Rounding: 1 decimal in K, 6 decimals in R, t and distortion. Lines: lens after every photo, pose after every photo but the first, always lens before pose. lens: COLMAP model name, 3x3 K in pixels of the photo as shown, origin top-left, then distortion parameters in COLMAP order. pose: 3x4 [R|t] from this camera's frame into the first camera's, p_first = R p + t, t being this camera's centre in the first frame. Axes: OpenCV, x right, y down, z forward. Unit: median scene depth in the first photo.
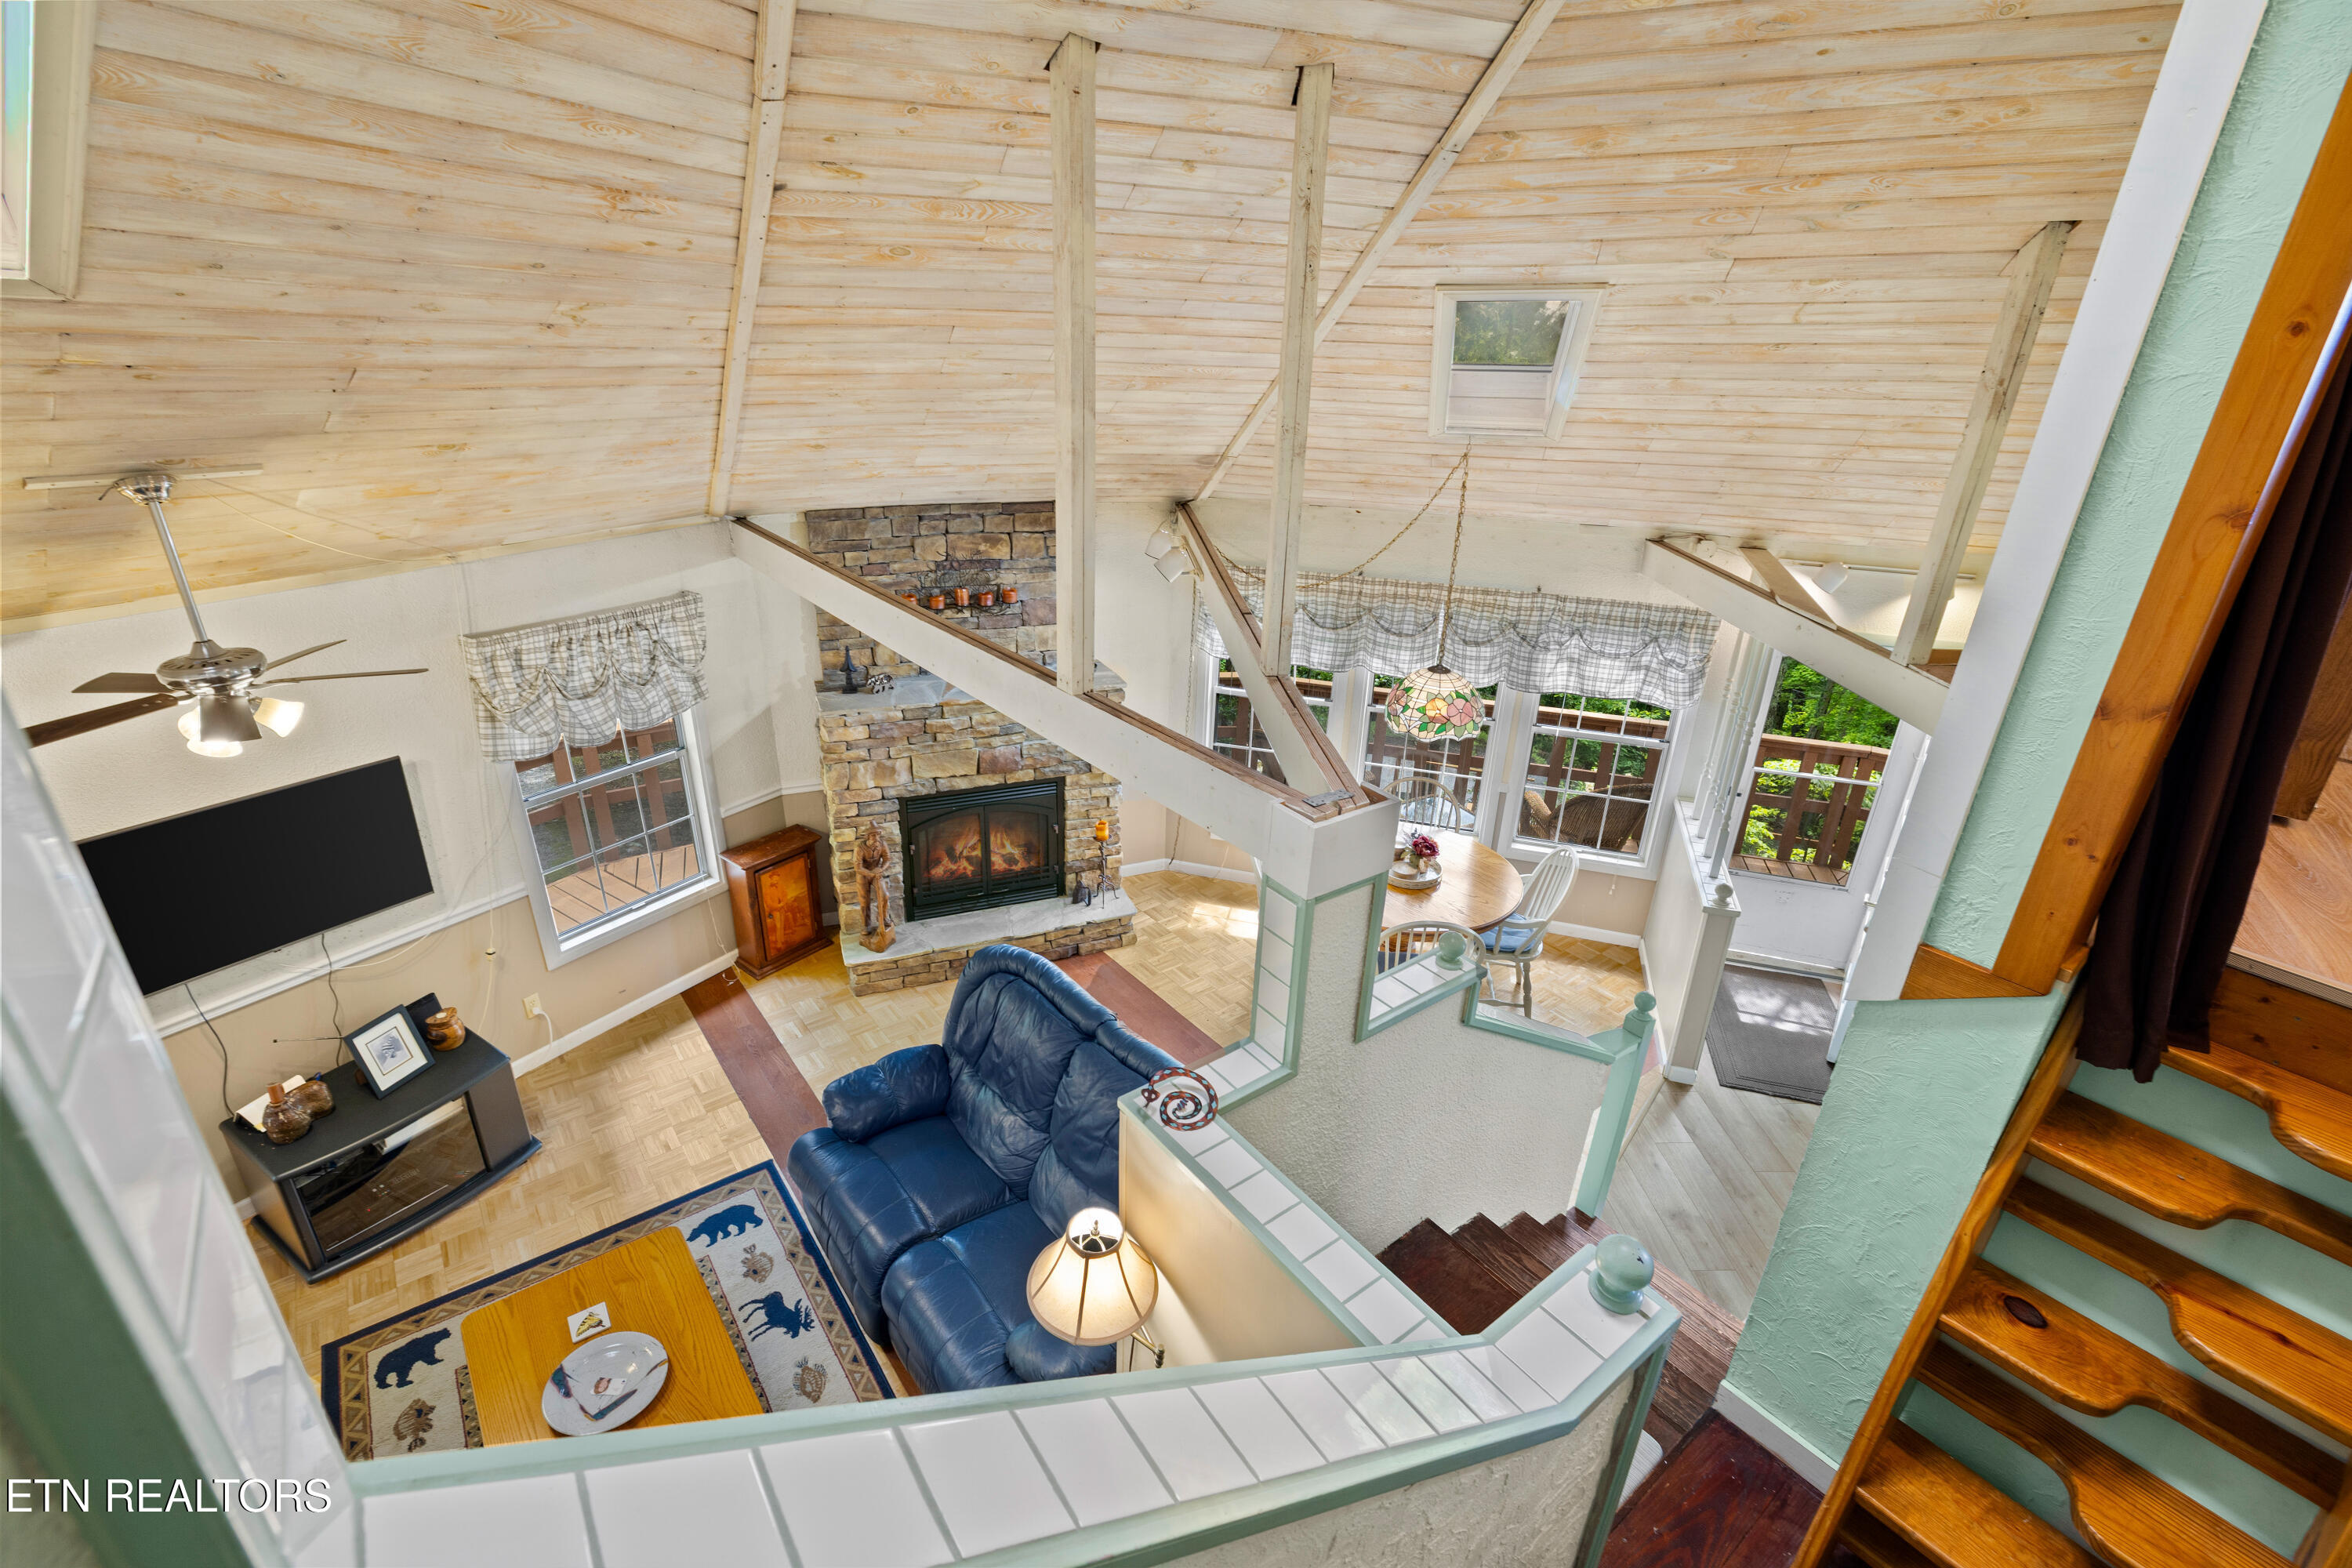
lens RADIAL K [[1059.0, 0, 1168.5], [0, 1059.0, 773.4], [0, 0, 1]] dist [-0.003210, 0.000606]
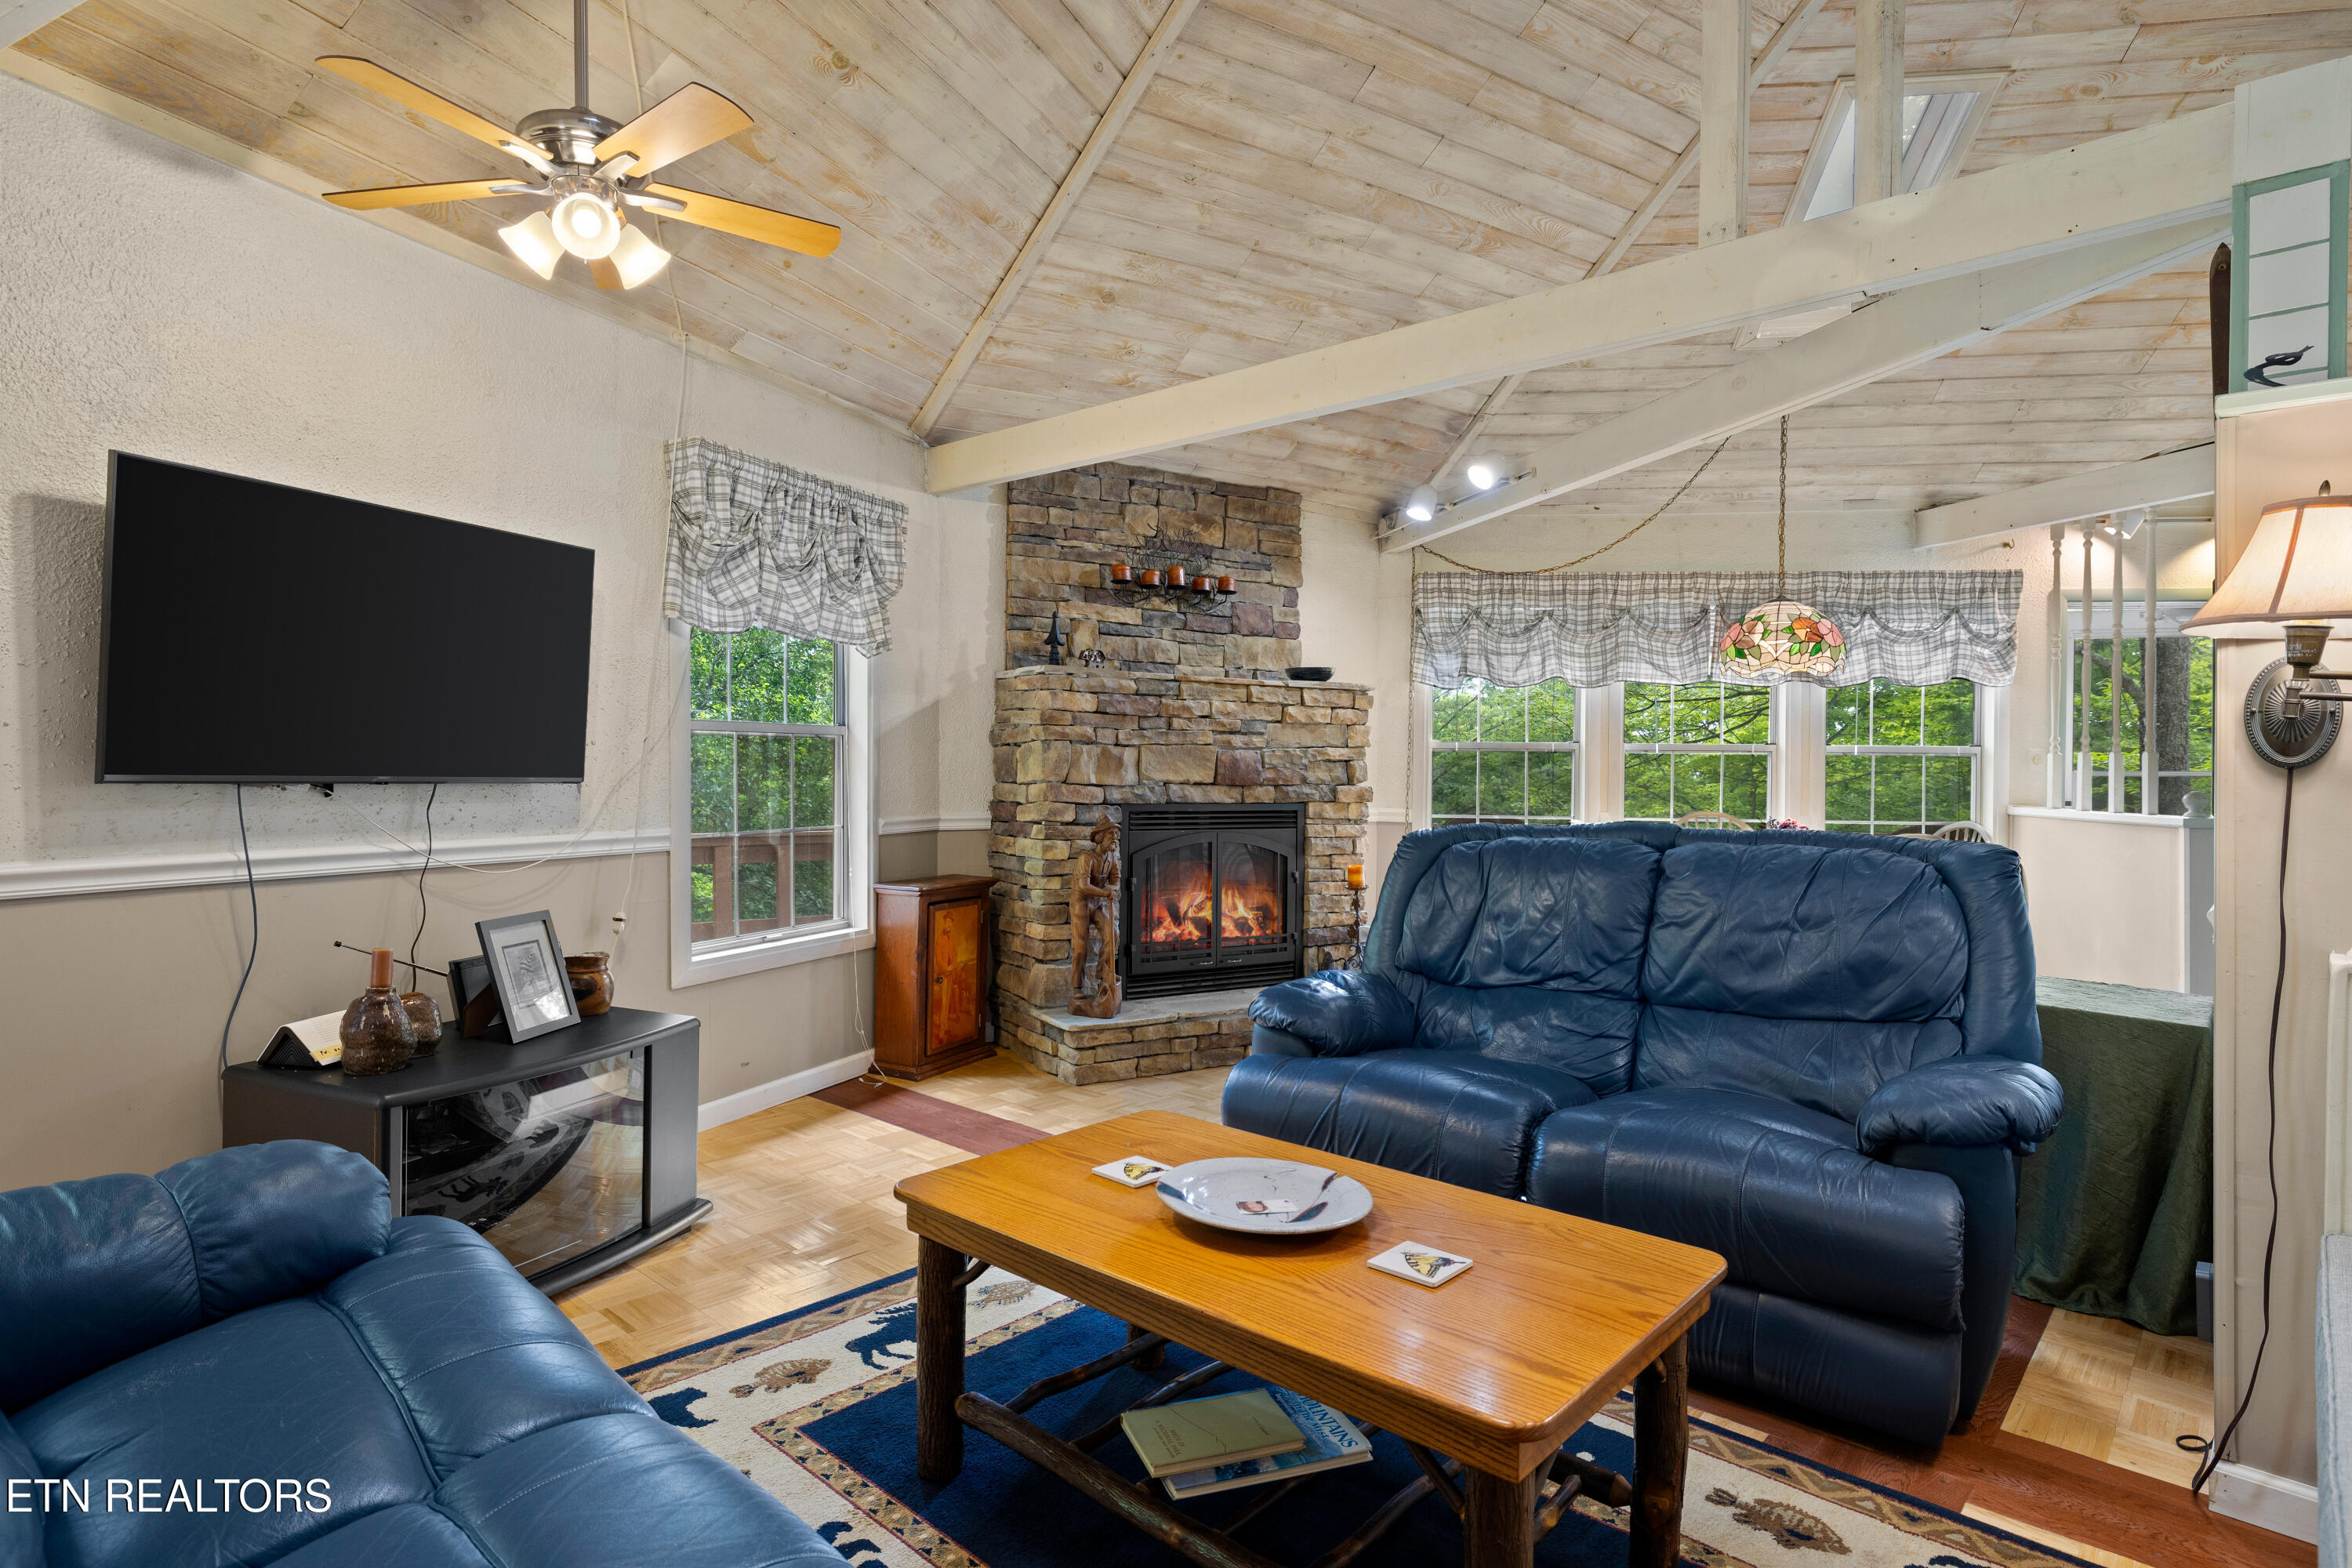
lens RADIAL K [[1235.0, 0, 1168.8], [0, 1235.0, 773.5], [0, 0, 1]] dist [-0.004457, 0.001407]
pose [[0.984578, -0.020792, 0.173705, -0.374289], [0.087320, 0.918790, -0.384967, 0.339091], [-0.151594, 0.394198, 0.906437, 0.207678]]
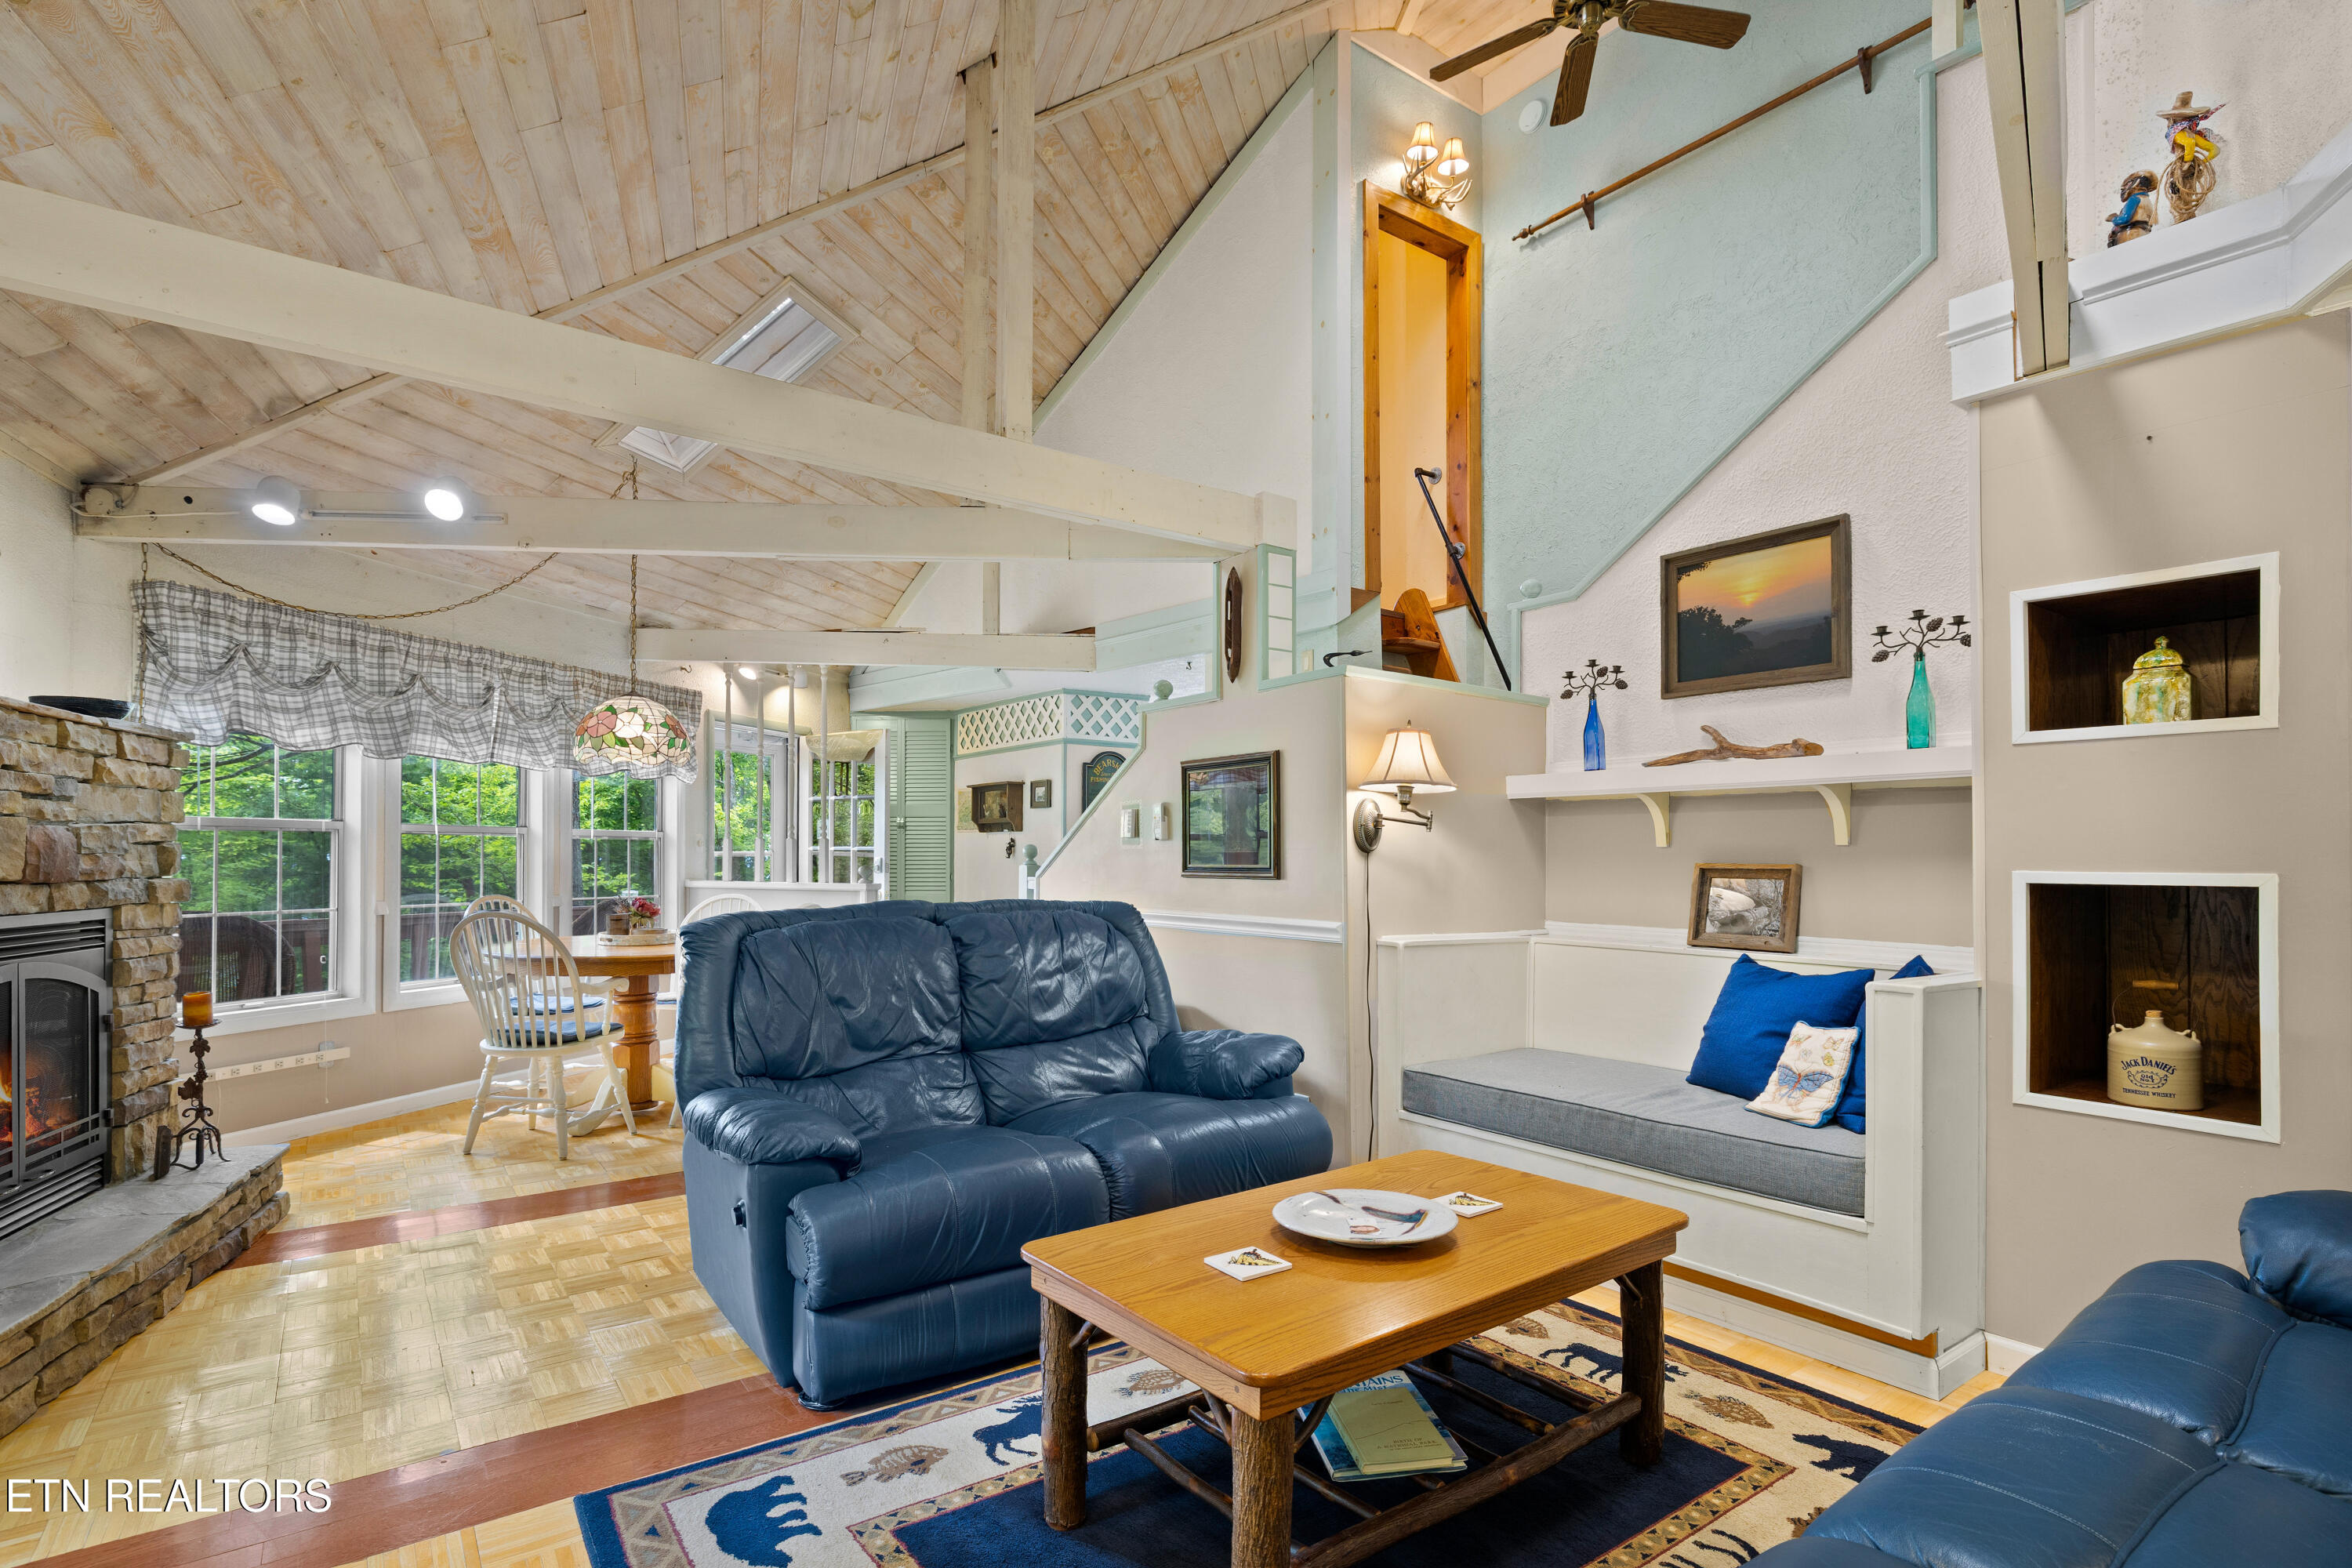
lens RADIAL K [[1121.9, 0, 1151.6], [0, 1121.9, 845.8], [0, 0, 1]] dist [-0.003797, 0.000436]
pose [[0.029240, -0.020280, 0.999367, -0.653137], [0.398770, 0.917025, 0.006942, 0.178305], [-0.916585, 0.398314, 0.034901, 0.553764]]
